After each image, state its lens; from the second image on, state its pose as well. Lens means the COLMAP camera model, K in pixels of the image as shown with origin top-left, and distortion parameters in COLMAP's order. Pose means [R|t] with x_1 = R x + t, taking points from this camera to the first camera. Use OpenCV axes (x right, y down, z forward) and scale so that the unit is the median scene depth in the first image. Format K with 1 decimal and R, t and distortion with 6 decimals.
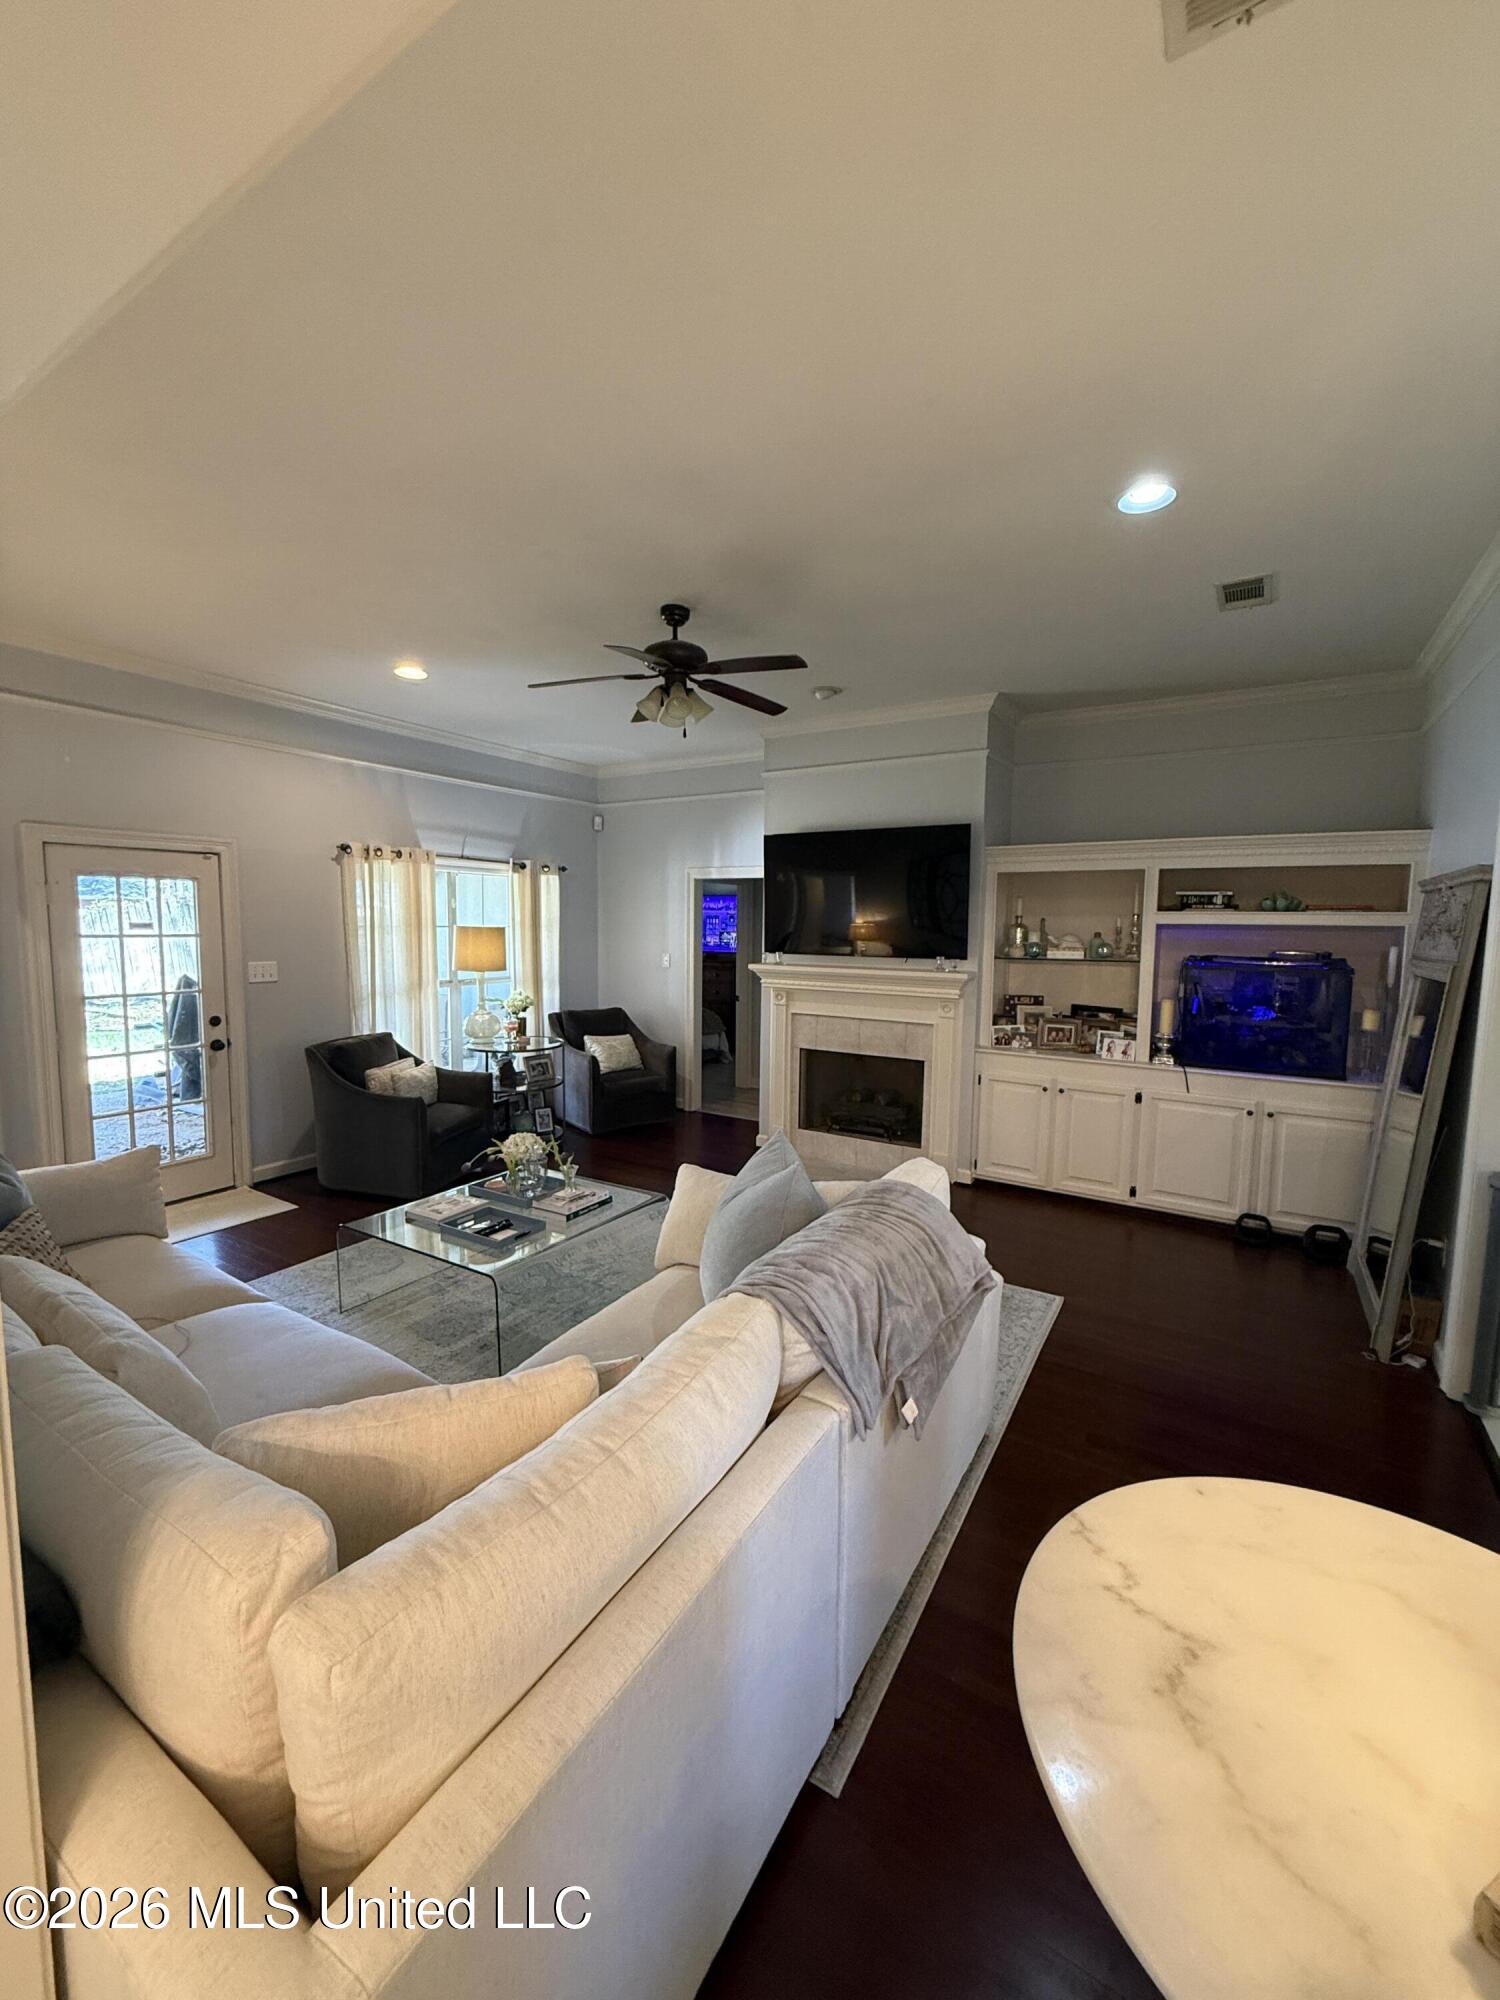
lens RADIAL K [[794.9, 0, 748.4], [0, 794.9, 996.3], [0, 0, 1]] dist [0.002917, -0.001447]
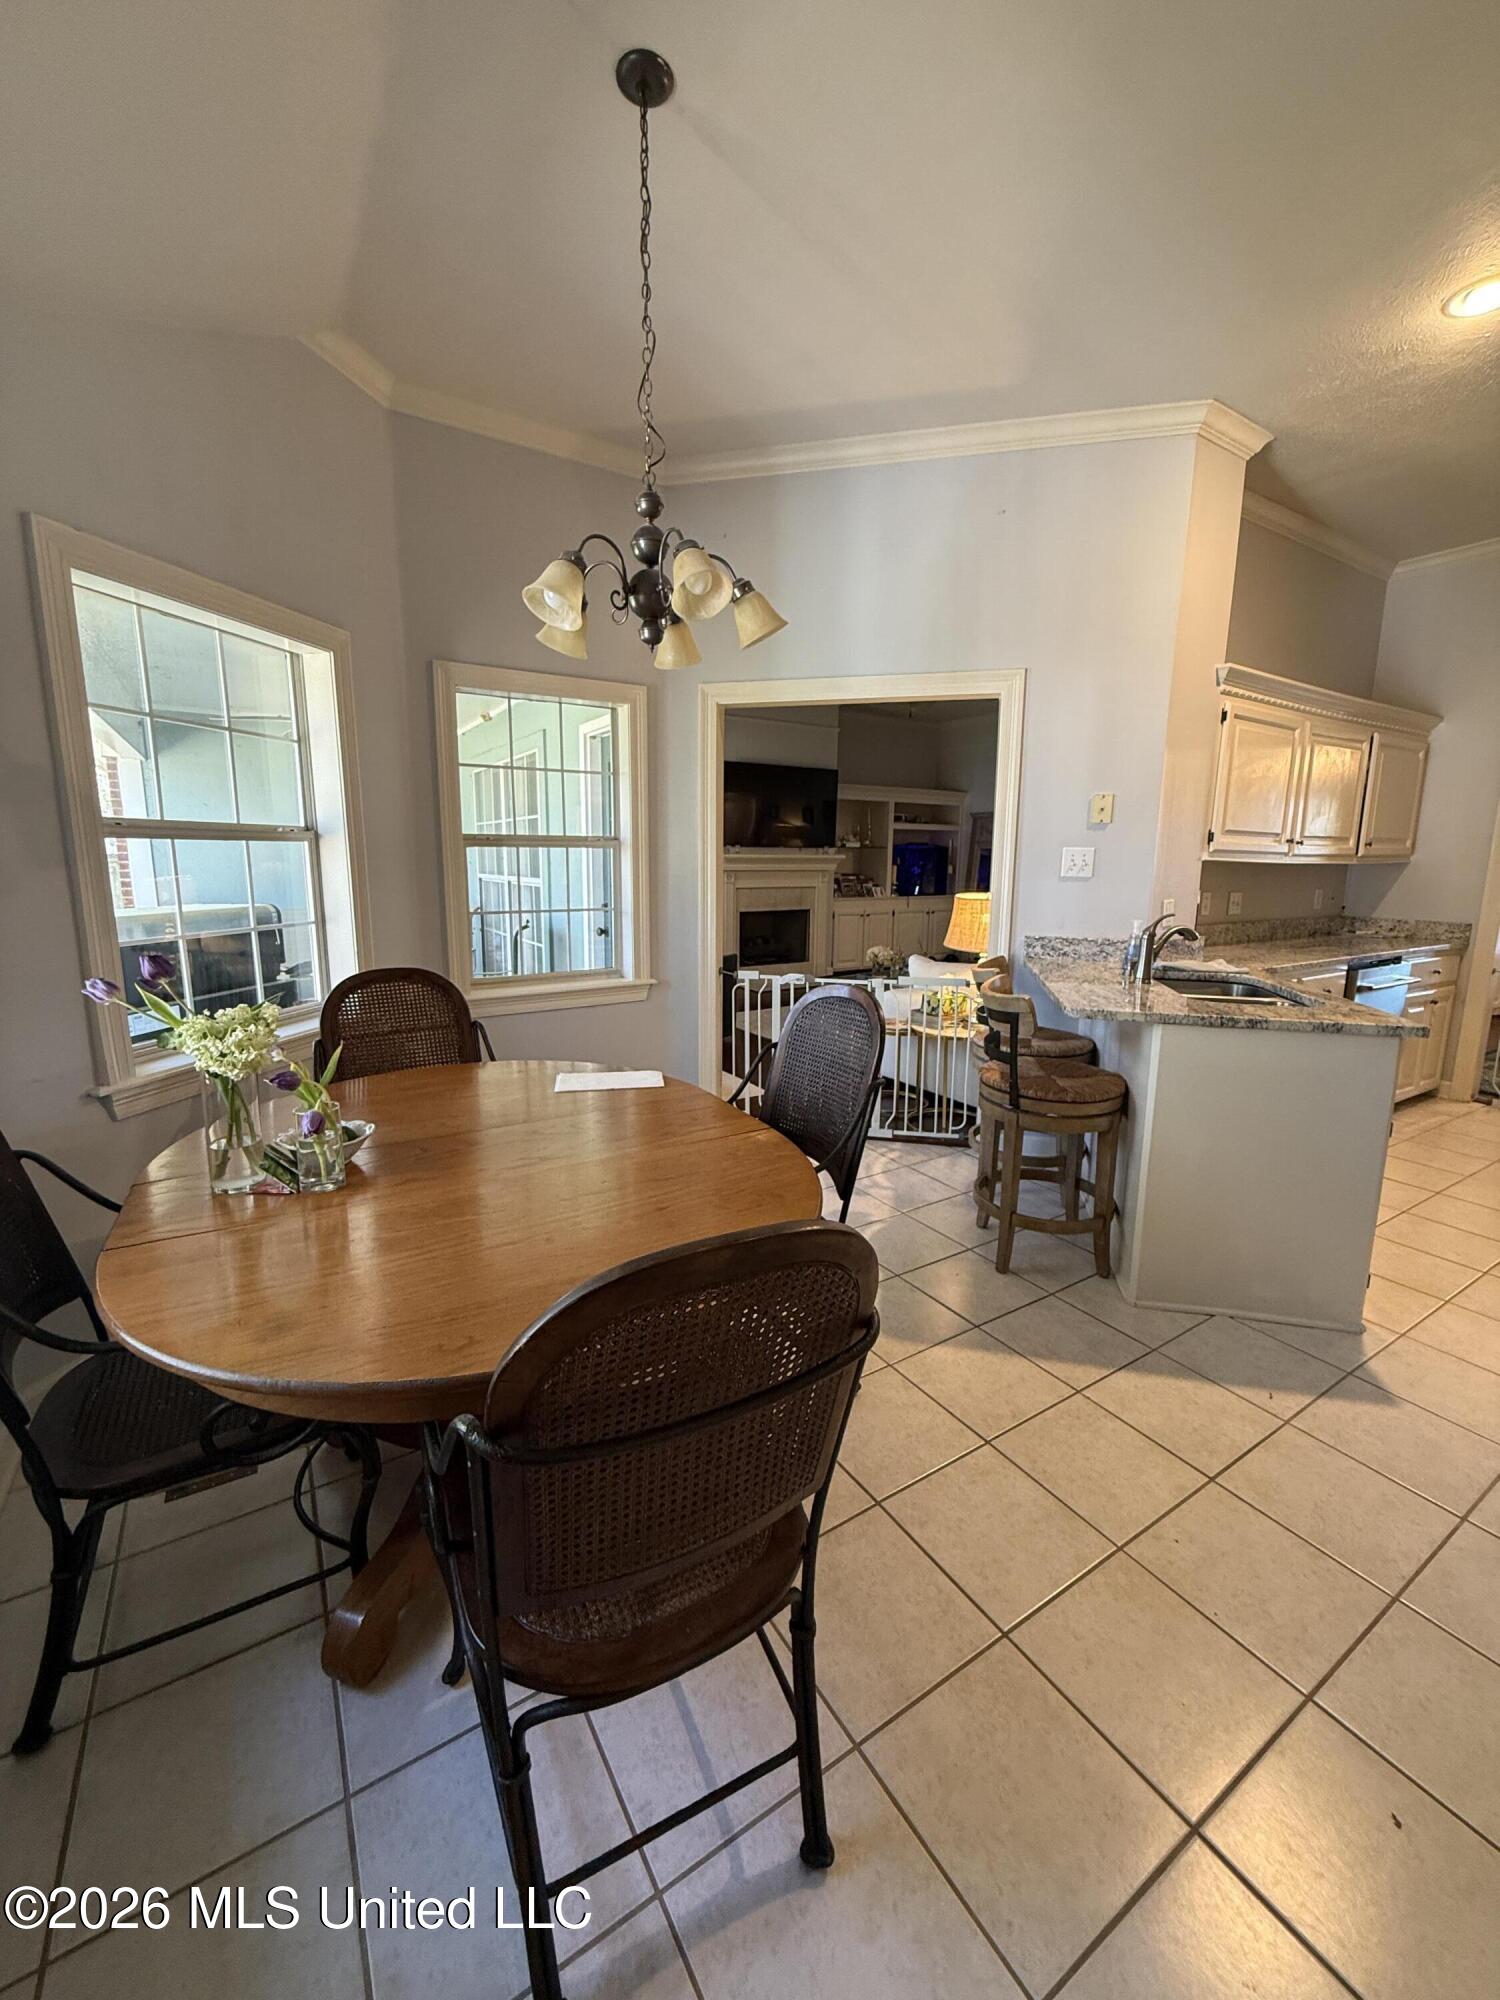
lens RADIAL K [[794.9, 0, 748.0], [0, 794.9, 994.1], [0, 0, 1]] dist [0.002917, -0.001447]
pose [[0.437809, -0.161308, 0.884479, -1.566474], [0.079335, 0.986867, 0.140711, 0.012744], [-0.895561, 0.008565, 0.444856, 0.417420]]
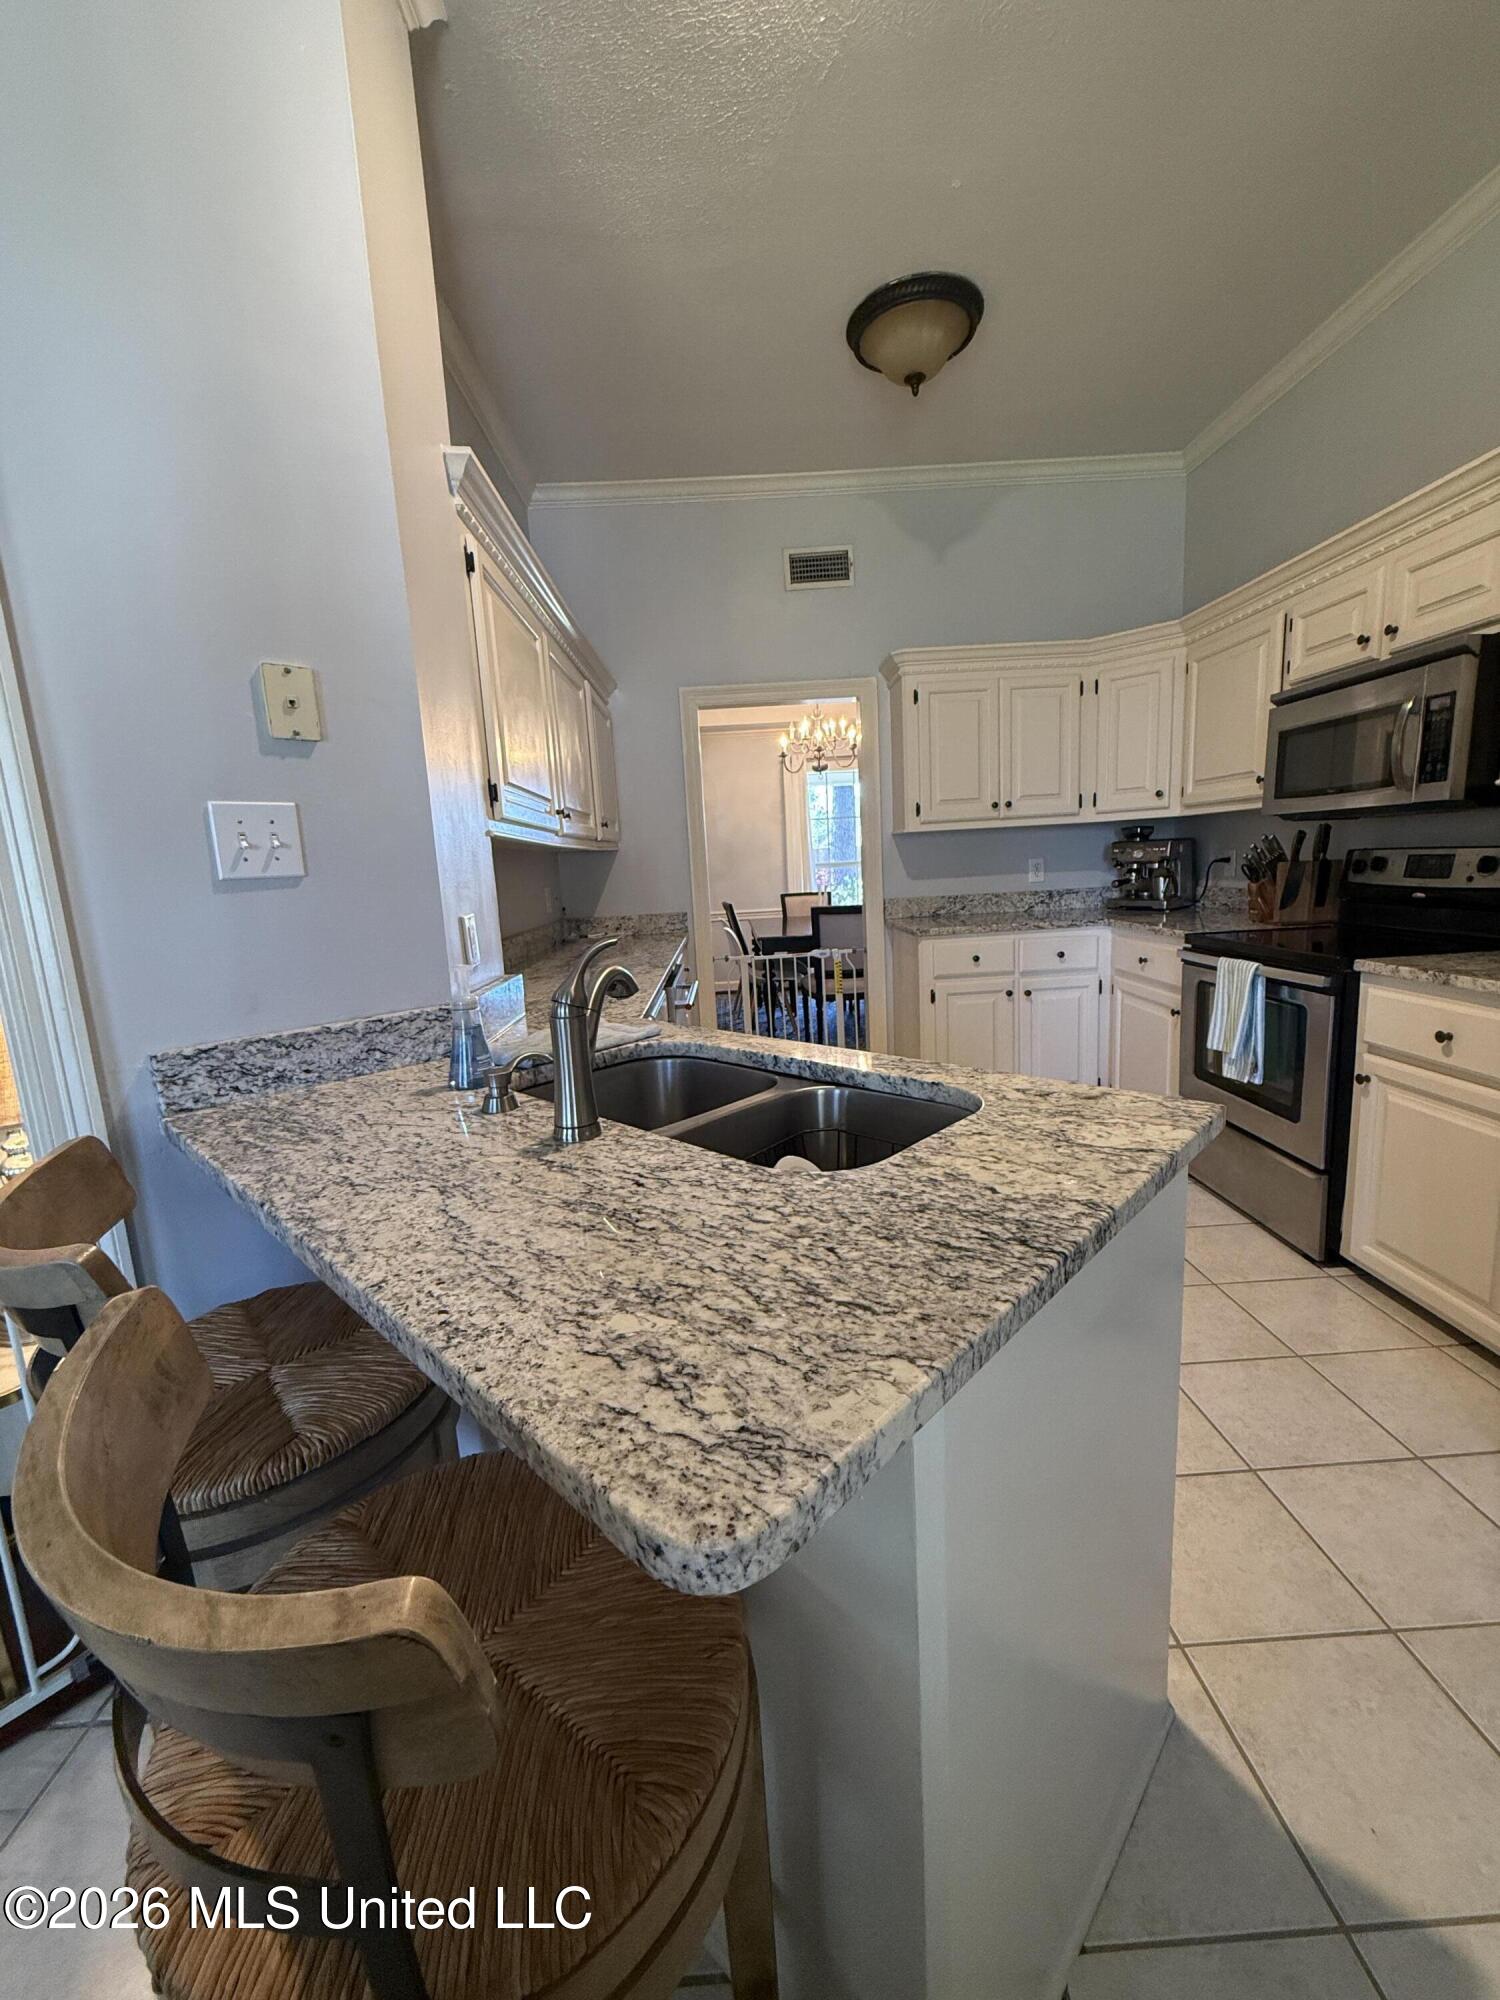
lens RADIAL K [[794.9, 0, 748.0], [0, 794.9, 996.3], [0, 0, 1]] dist [0.002917, -0.001447]
pose [[-0.551487, -0.123419, 0.825003, -1.086192], [0.122643, 0.966252, 0.226532, 0.031752], [-0.825119, 0.226110, -0.517739, 0.487210]]
